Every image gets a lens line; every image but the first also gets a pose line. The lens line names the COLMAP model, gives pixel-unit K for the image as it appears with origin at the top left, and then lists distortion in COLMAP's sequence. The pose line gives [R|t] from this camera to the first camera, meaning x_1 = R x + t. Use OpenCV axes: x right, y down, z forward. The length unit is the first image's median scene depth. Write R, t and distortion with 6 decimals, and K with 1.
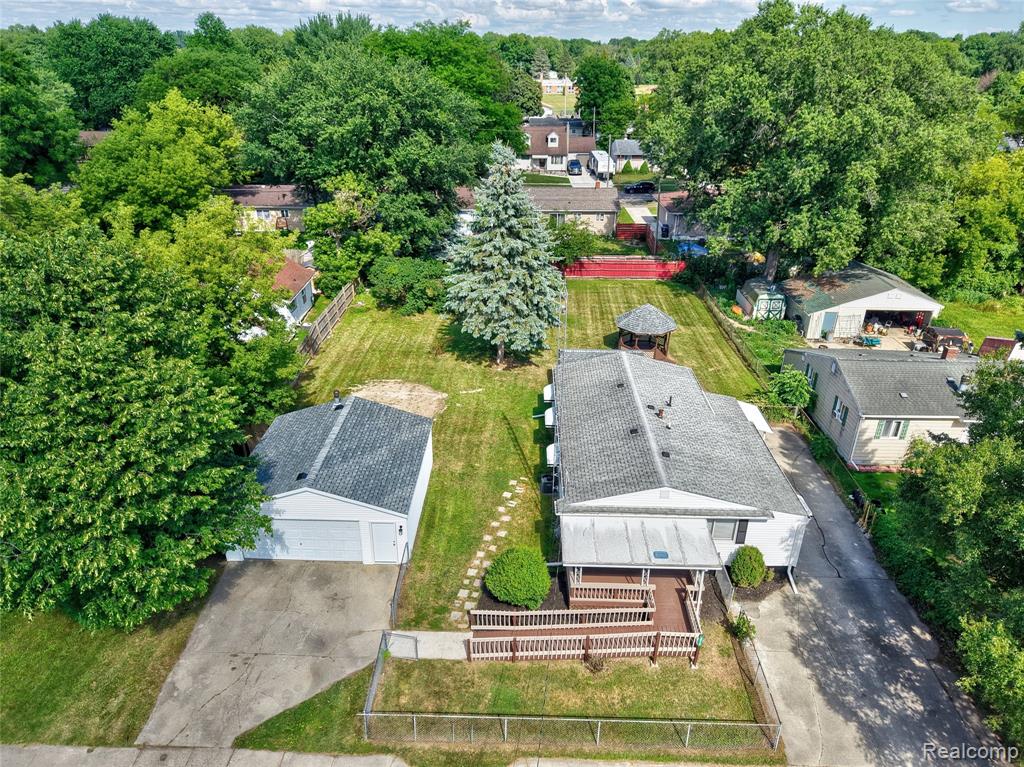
lens RADIAL K [[692.6, 0, 512.6], [0, 692.6, 377.6], [0, 0, 1]] dist [0.020297, -0.023987]
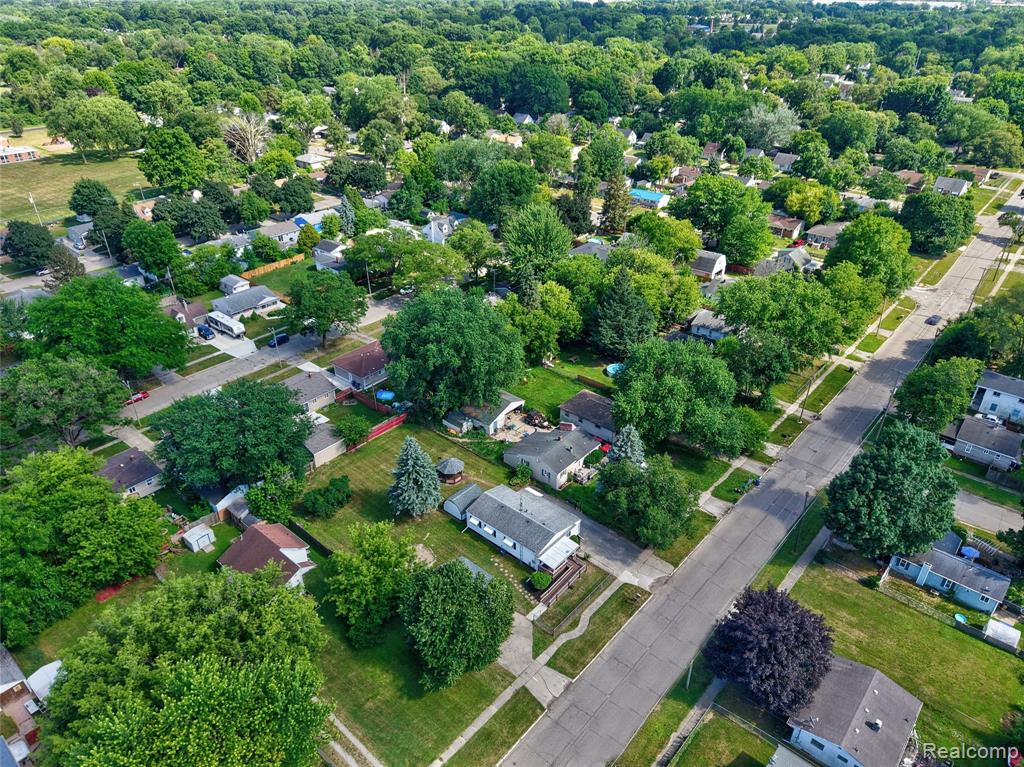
lens RADIAL K [[692.6, 0, 512.6], [0, 692.6, 377.6], [0, 0, 1]] dist [0.020297, -0.023987]
pose [[0.645419, -0.390778, 0.656298, -1.157680], [0.338374, 0.916589, 0.212997, -0.840819], [-0.684790, 0.084601, 0.723813, -0.868994]]
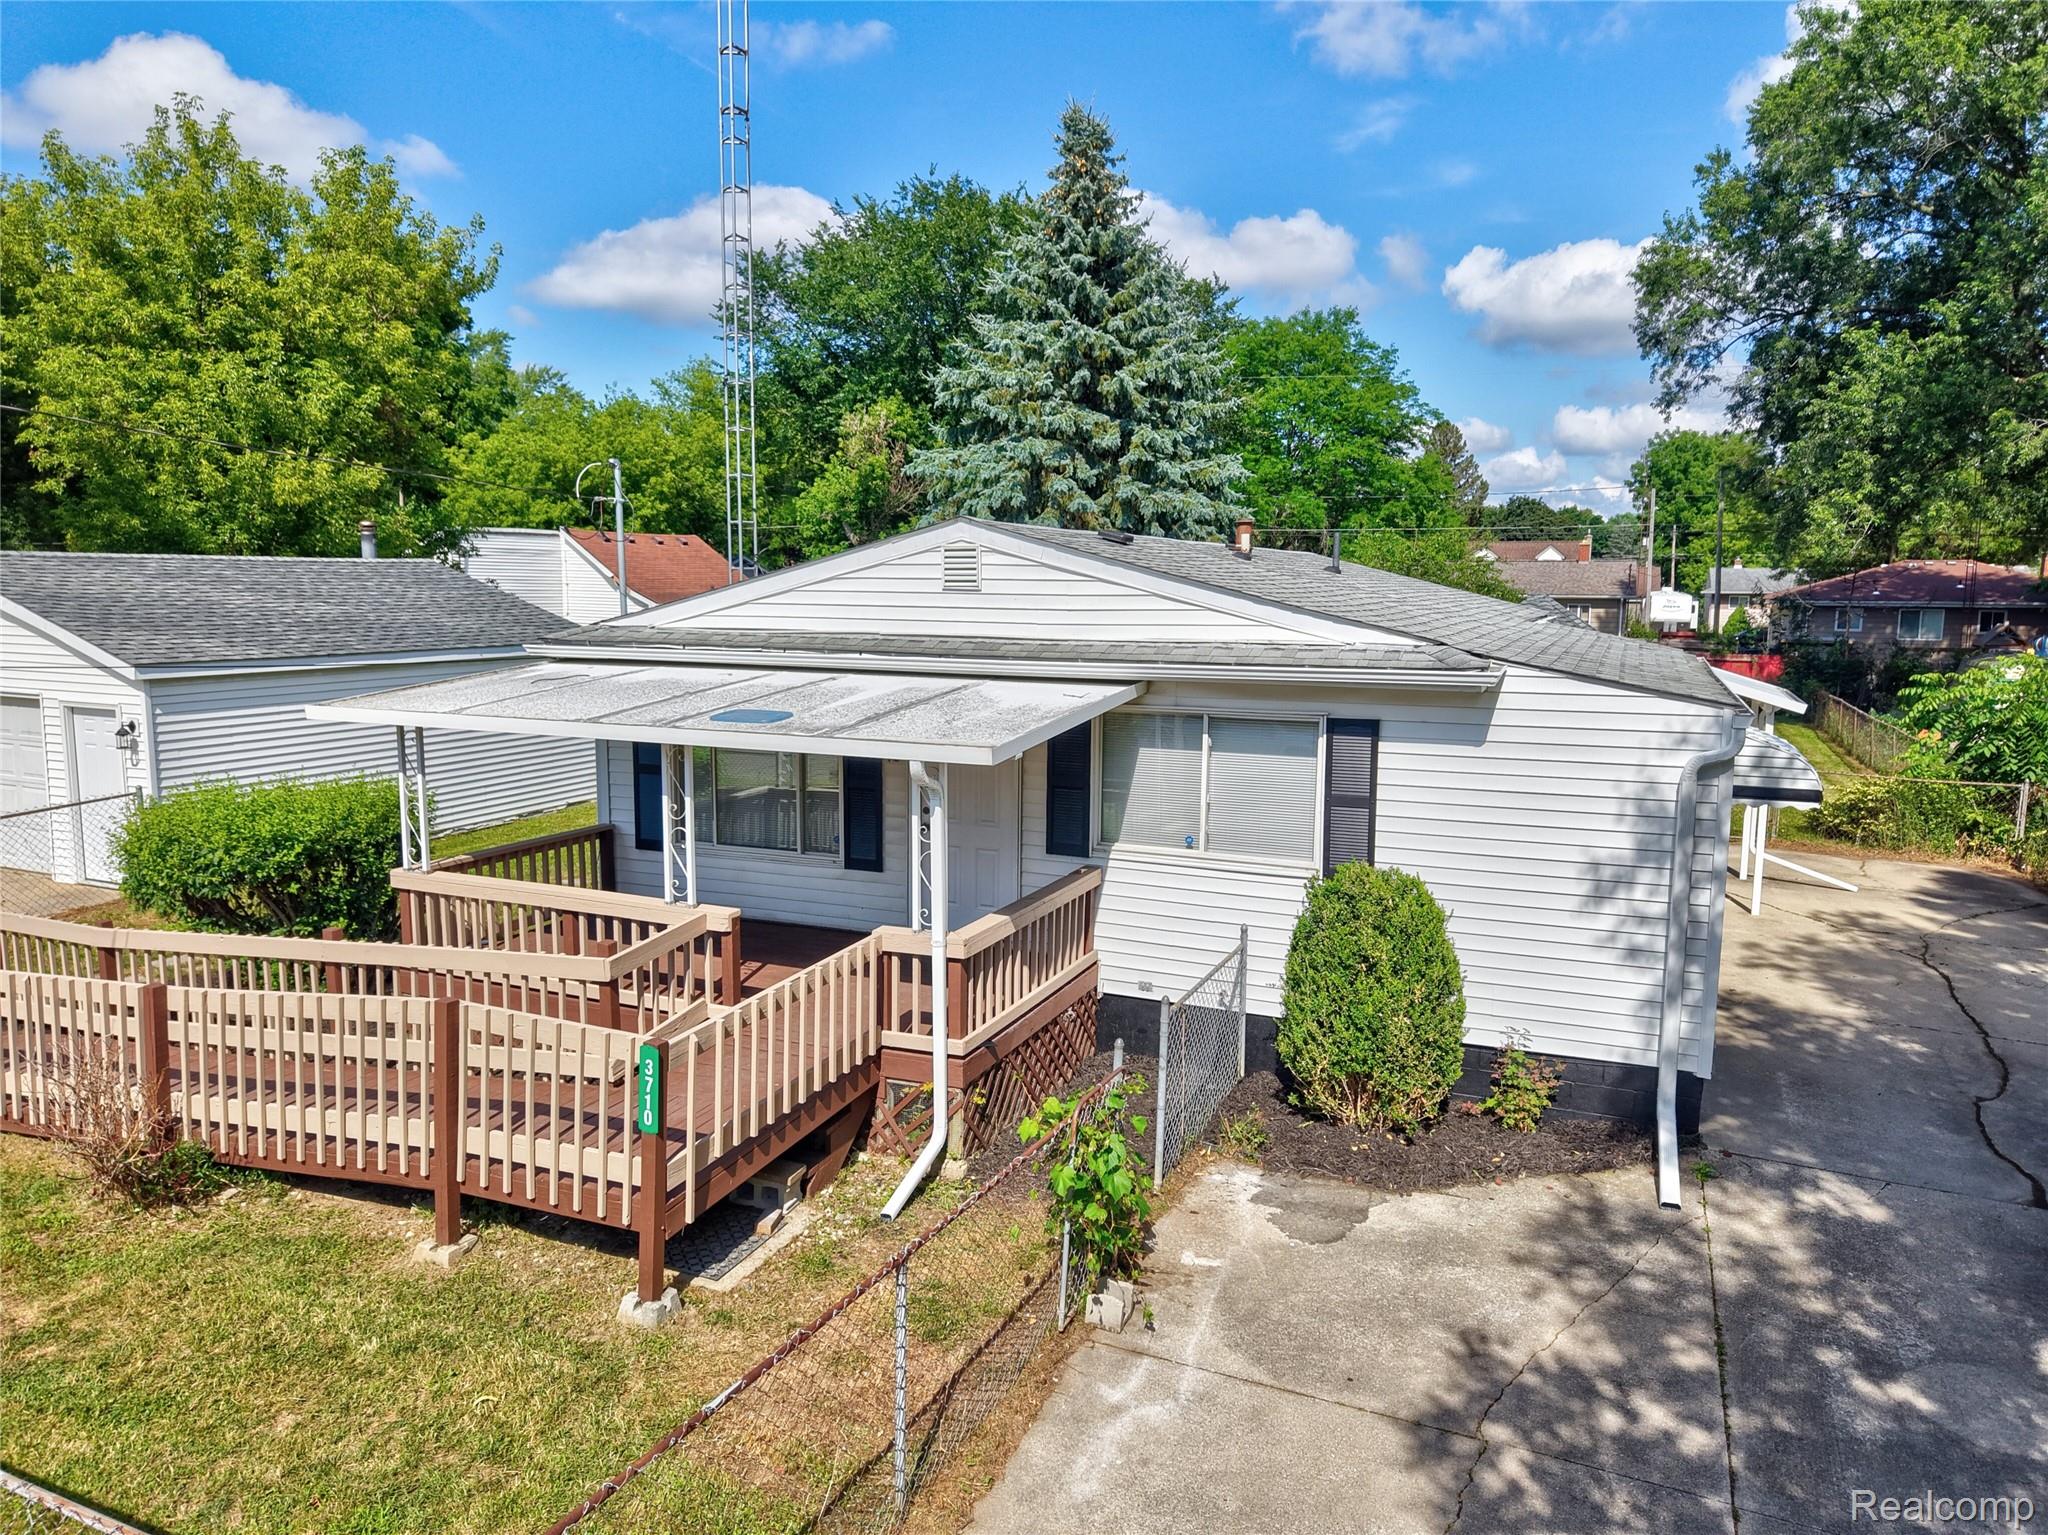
lens RADIAL K [[1385.3, 0, 1025.3], [0, 1385.3, 755.6], [0, 0, 1]] dist [0.020297, -0.023987]
pose [[0.921480, 0.046185, -0.385671, 0.249184], [-0.167056, 0.943507, -0.286158, 0.210083], [0.350667, 0.328117, 0.877138, 0.409840]]
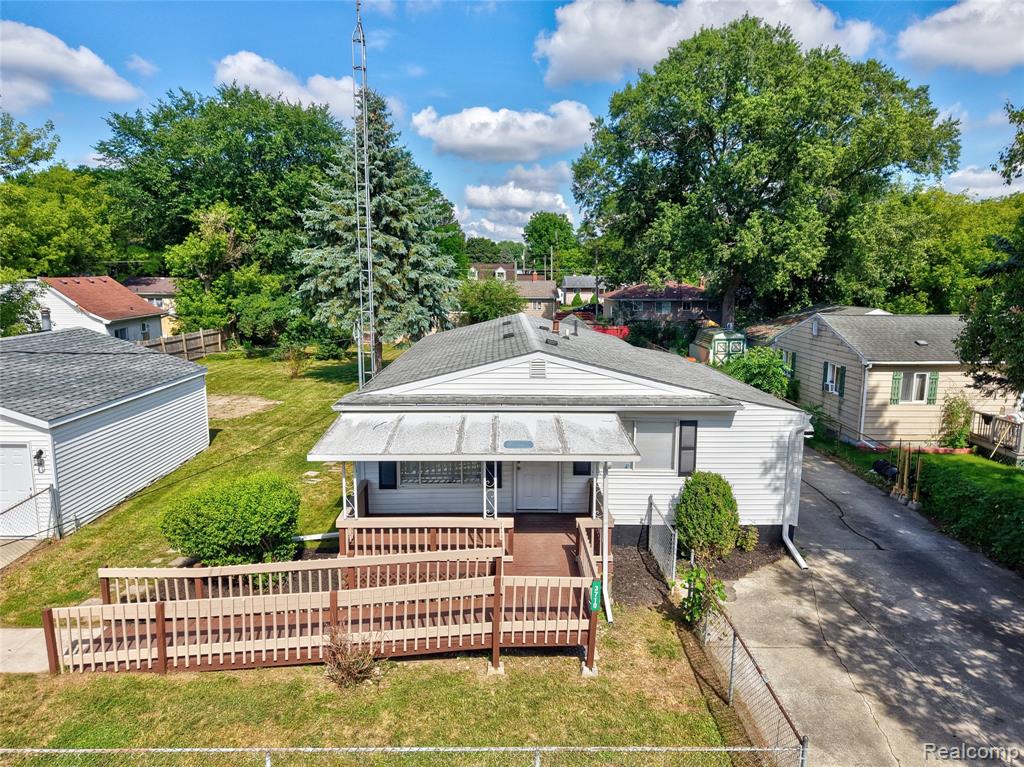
lens RADIAL K [[690.3, 0, 512.0], [0, 690.3, 383.5], [0, 0, 1]] dist [0.005144, 0.000188]
pose [[0.999414, -0.008308, 0.033207, 0.112842], [0.017204, 0.960579, -0.277475, 0.203043], [-0.029593, 0.277883, 0.960159, 0.305903]]
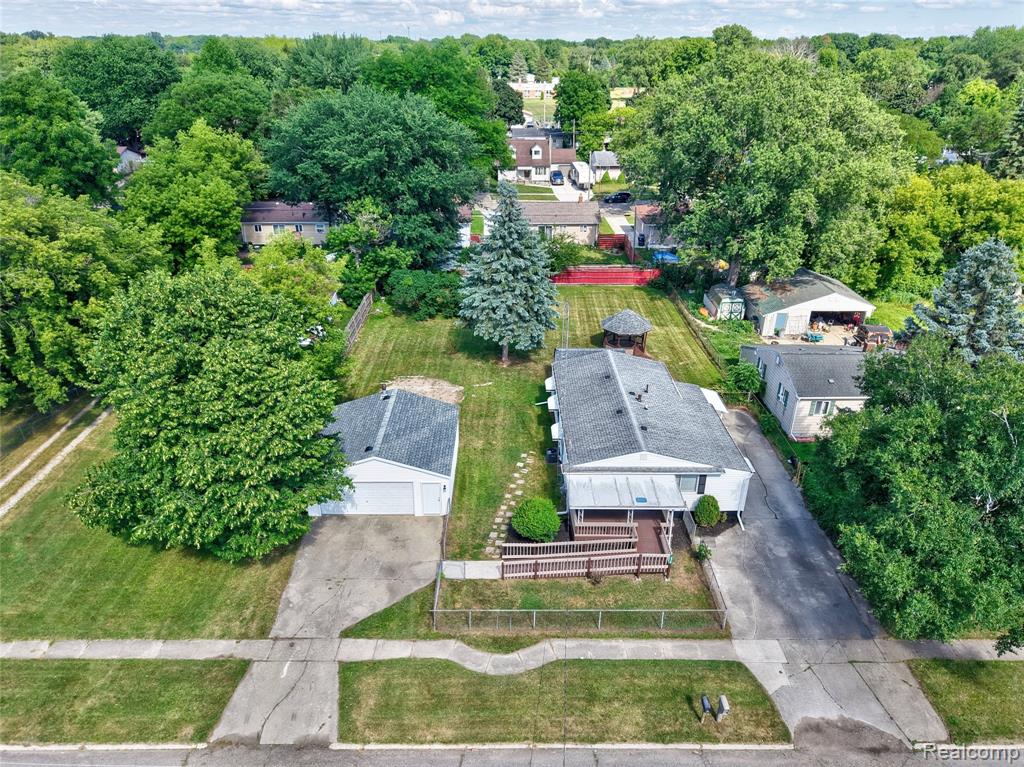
lens RADIAL K [[692.6, 0, 512.6], [0, 692.6, 377.6], [0, 0, 1]] dist [0.020297, -0.023987]
pose [[0.999450, -0.015869, 0.029113, -0.042979], [0.015760, 0.999868, 0.003976, 0.003903], [-0.029172, -0.003516, 0.999568, -0.201718]]
